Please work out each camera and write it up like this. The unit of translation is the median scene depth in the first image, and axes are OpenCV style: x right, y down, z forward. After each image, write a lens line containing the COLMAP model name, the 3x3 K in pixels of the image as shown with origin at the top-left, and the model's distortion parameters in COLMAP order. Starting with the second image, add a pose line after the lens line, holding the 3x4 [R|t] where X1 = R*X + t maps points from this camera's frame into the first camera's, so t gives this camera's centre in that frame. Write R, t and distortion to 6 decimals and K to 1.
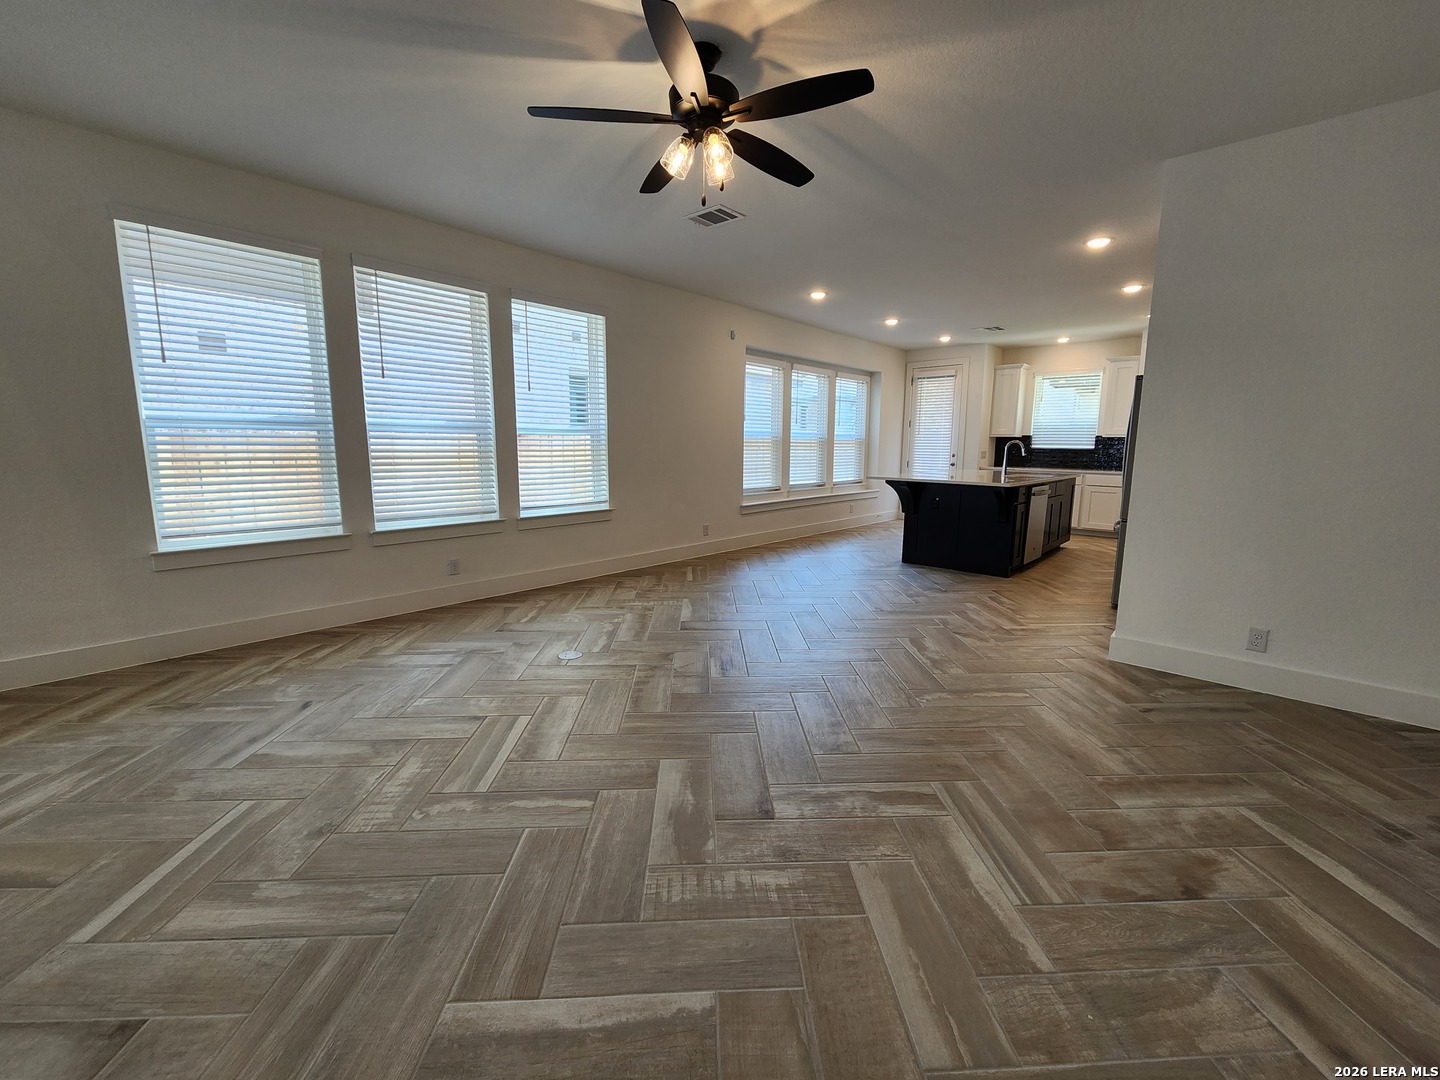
lens RADIAL K [[587.4, 0, 734.8], [0, 587.4, 531.6], [0, 0, 1]] dist [0.002966, -0.002438]
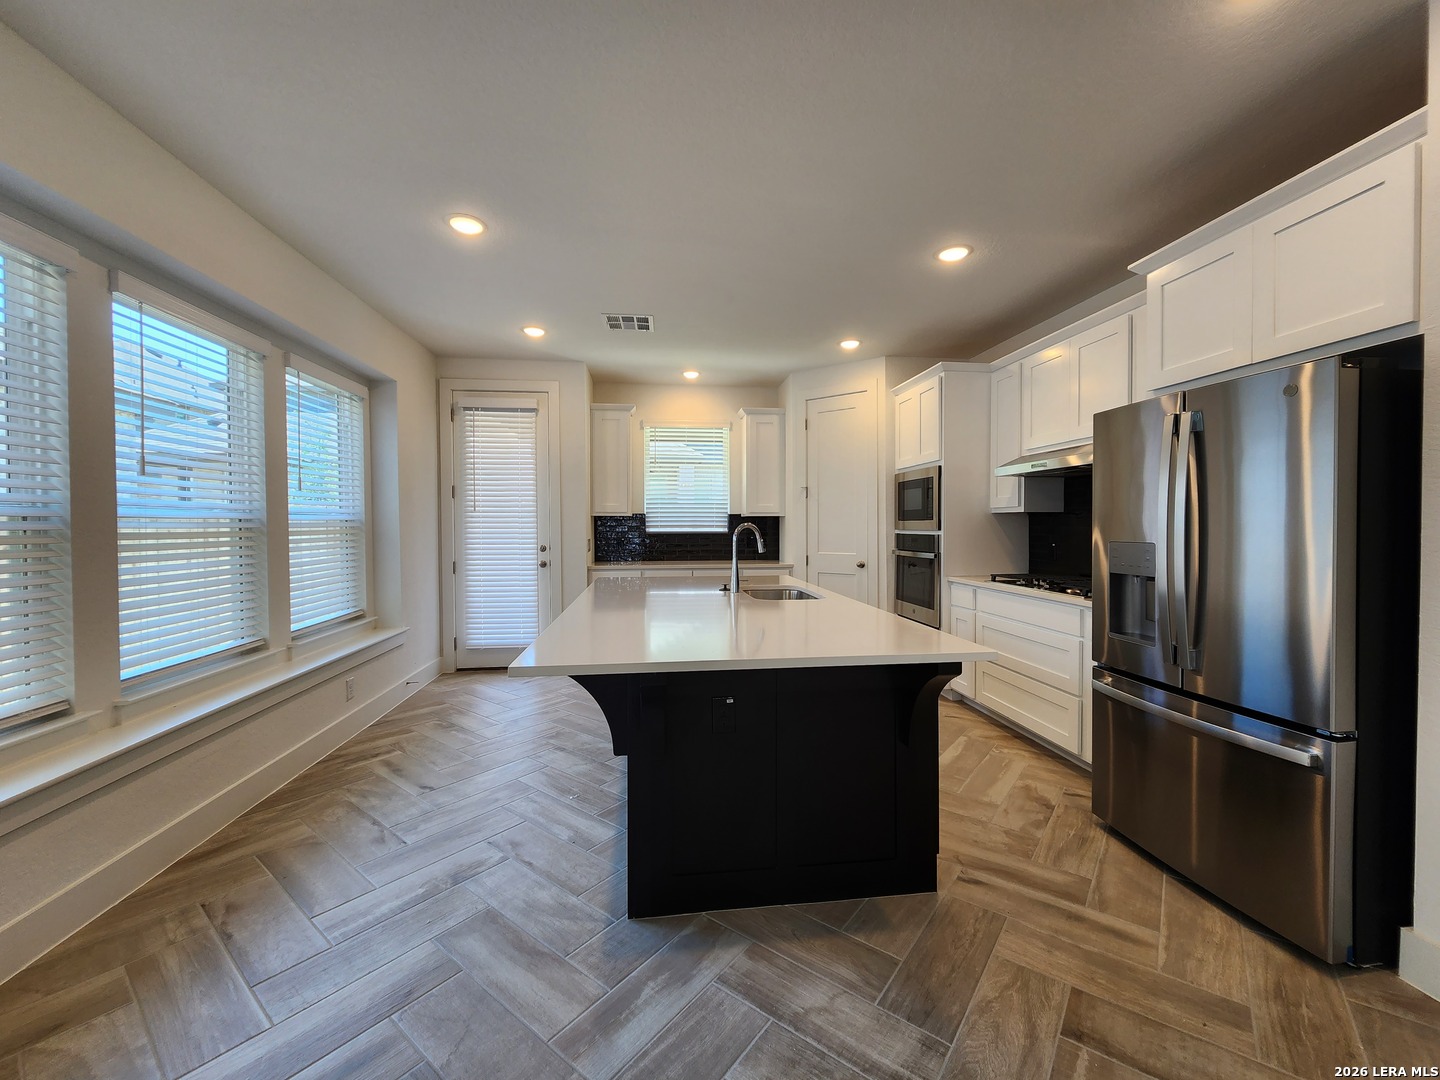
lens RADIAL K [[588.4, 0, 733.2], [0, 588.4, 534.5], [0, 0, 1]] dist [-0.000204, -0.000634]
pose [[0.650086, -0.025921, 0.759418, 0.142422], [0.121871, 0.990037, -0.070532, -0.187792], [-0.750024, 0.138403, 0.646768, 1.152780]]
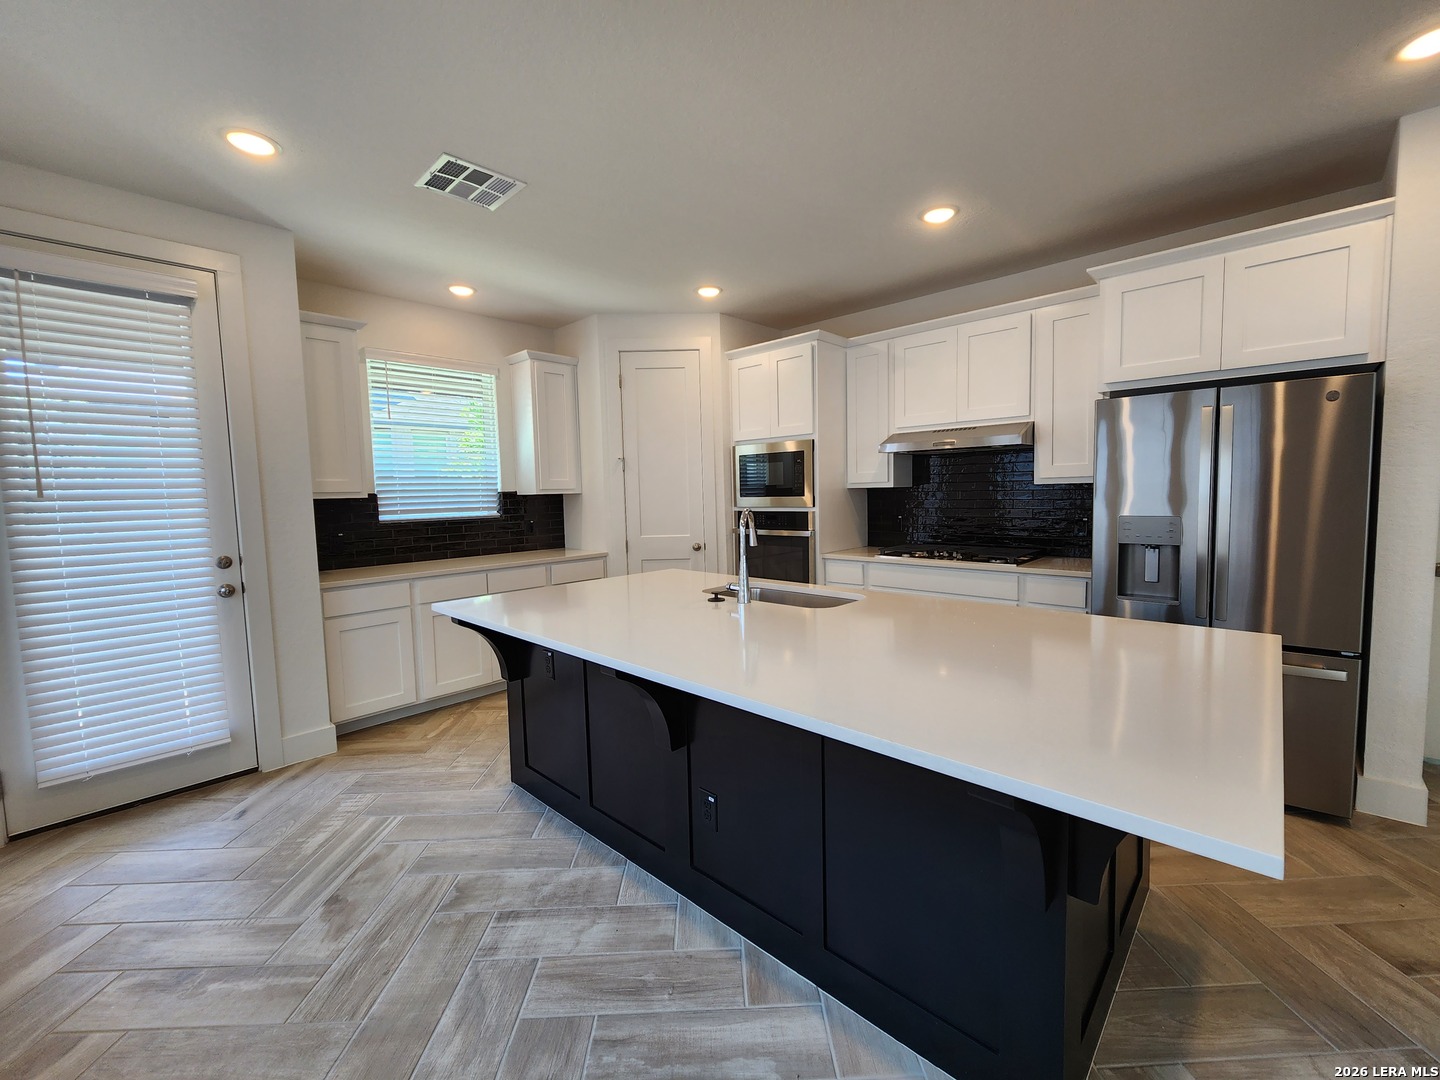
lens RADIAL K [[587.4, 0, 734.8], [0, 587.4, 531.6], [0, 0, 1]] dist [0.002966, -0.002438]
pose [[0.020360, -0.083840, 0.996271, 0.164986], [0.170219, 0.982220, 0.079179, -0.289849], [-0.985196, 0.167972, 0.034269, 1.683965]]
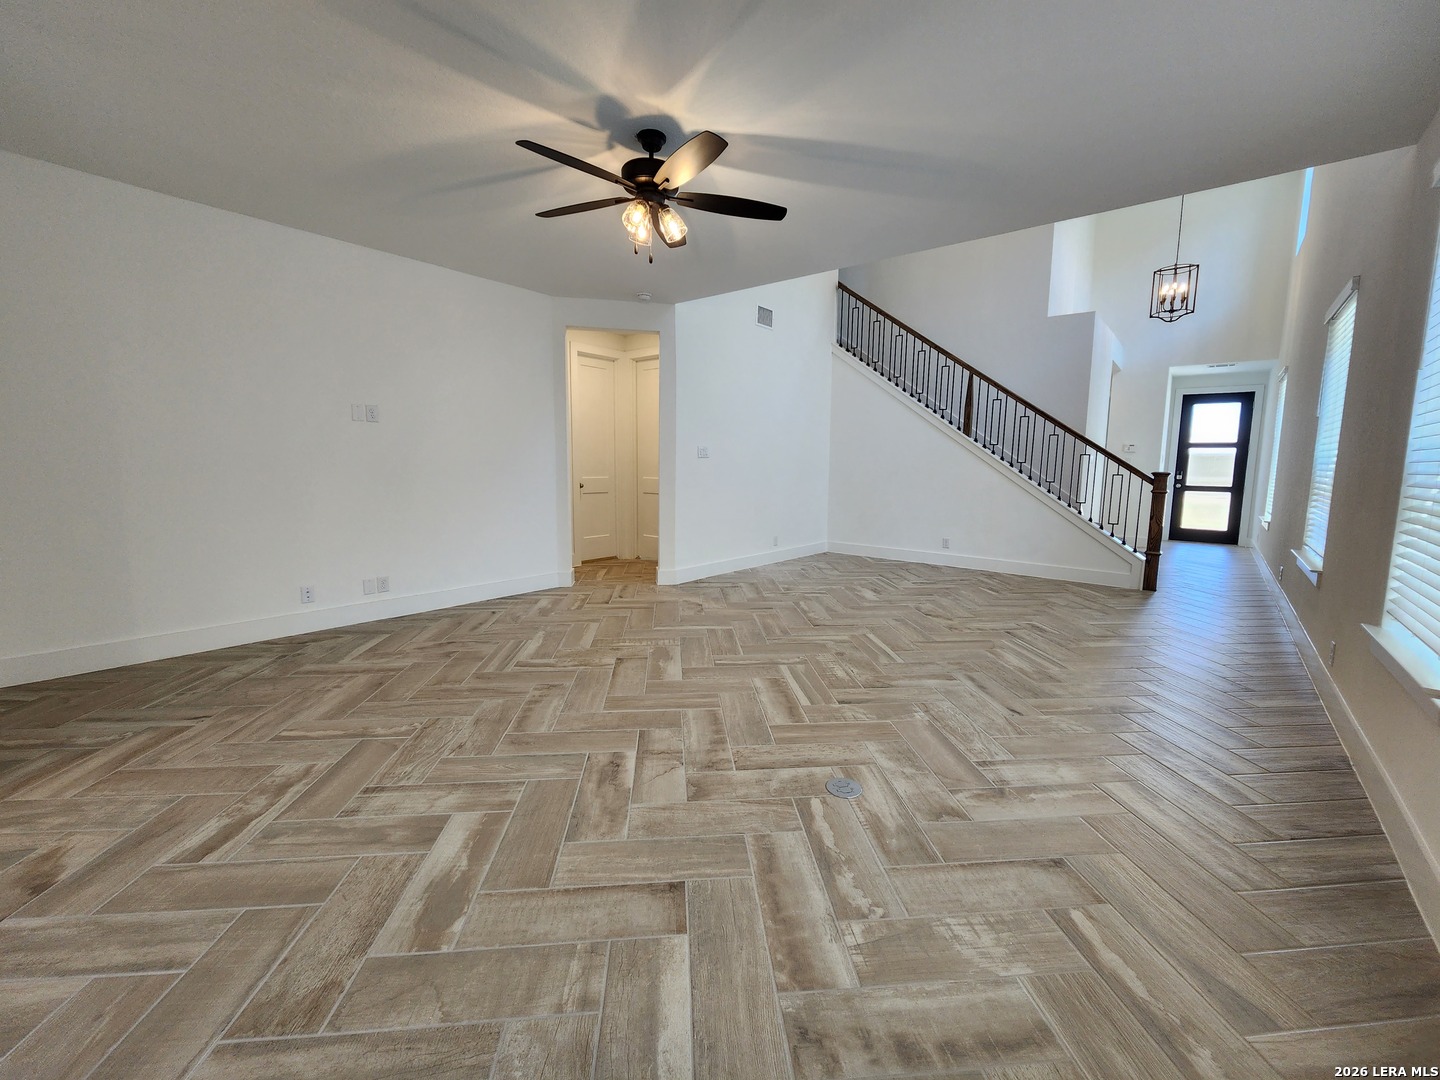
lens RADIAL K [[587.4, 0, 734.8], [0, 587.4, 531.6], [0, 0, 1]] dist [0.002966, -0.002438]
pose [[-0.998328, -0.020709, -0.053972, -0.100674], [-0.034298, 0.963740, 0.264631, -0.206977], [0.046534, 0.266040, -0.962838, 1.350392]]
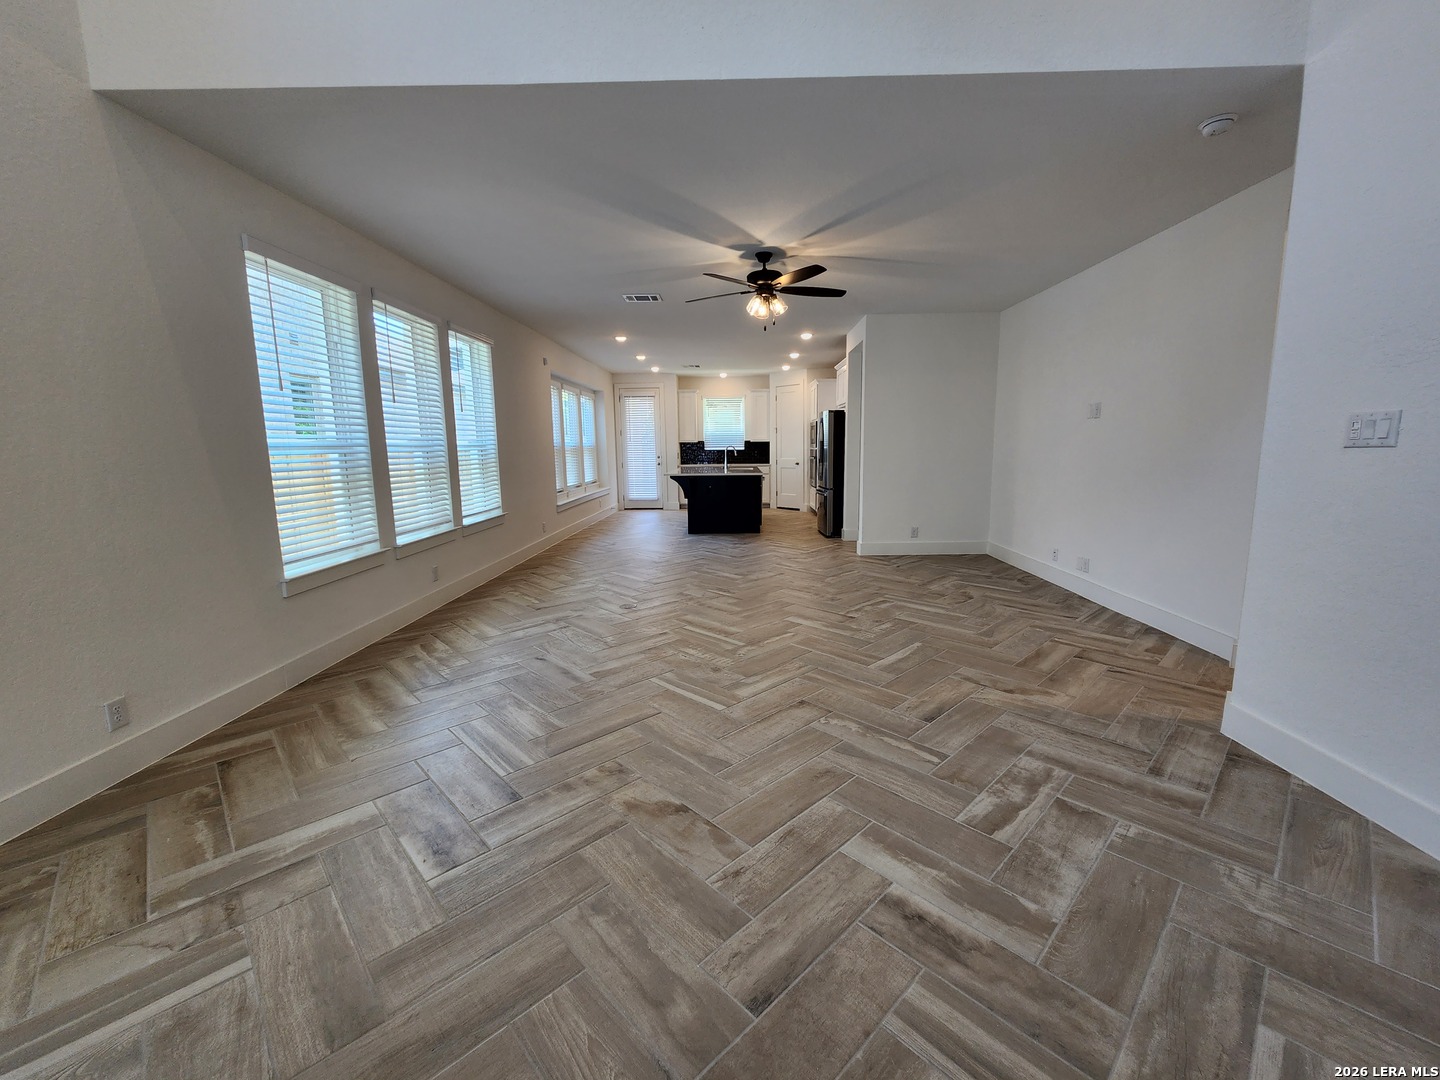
lens RADIAL K [[587.4, 0, 734.8], [0, 587.4, 531.6], [0, 0, 1]] dist [0.002966, -0.002438]
pose [[0.752035, -0.115454, 0.648933, -0.858143], [0.116923, 0.992293, 0.041043, 0.002827], [-0.648670, 0.045009, 0.759738, -0.221551]]
